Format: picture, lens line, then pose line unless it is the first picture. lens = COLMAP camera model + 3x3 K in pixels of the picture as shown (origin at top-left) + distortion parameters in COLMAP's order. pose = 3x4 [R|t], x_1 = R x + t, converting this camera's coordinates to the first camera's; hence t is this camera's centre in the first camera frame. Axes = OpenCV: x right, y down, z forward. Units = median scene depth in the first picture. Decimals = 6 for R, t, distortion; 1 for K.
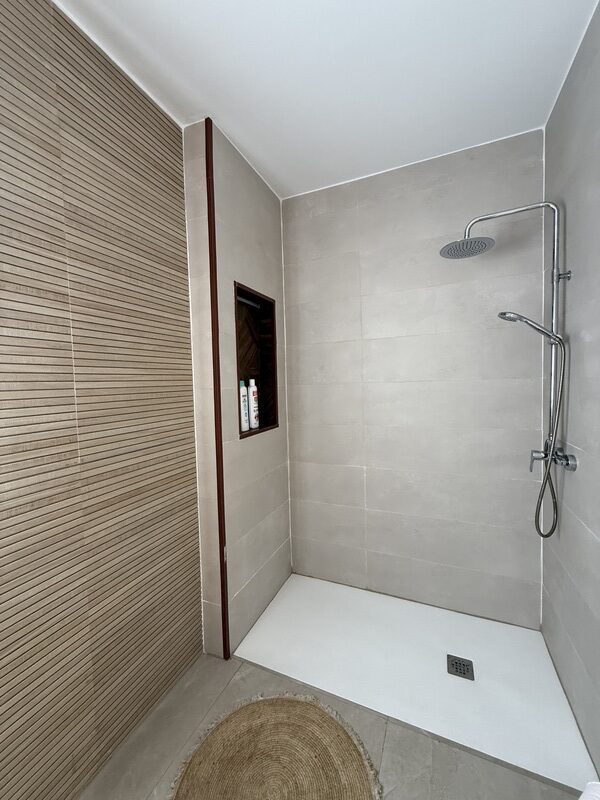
lens RADIAL K [[317.1, 0, 298.9], [0, 317.1, 397.6], [0, 0, 1]] dist [0.000473, -0.000255]
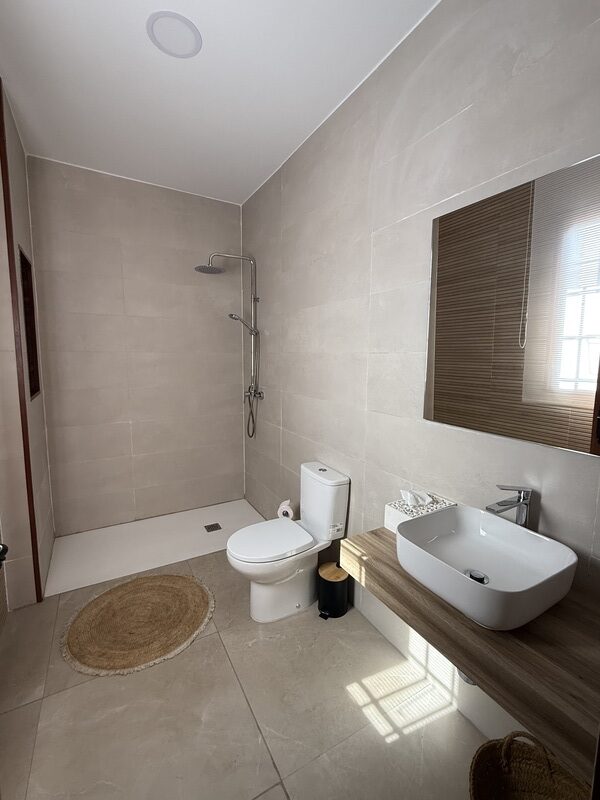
lens RADIAL K [[351.0, 0, 299.3], [0, 351.0, 397.3], [0, 0, 1]] dist [0.001008, 0.000235]
pose [[0.597039, -0.066806, 0.799426, -0.570519], [0.013119, 0.997206, 0.073537, 0.042120], [-0.802105, -0.033417, 0.596248, -0.380878]]
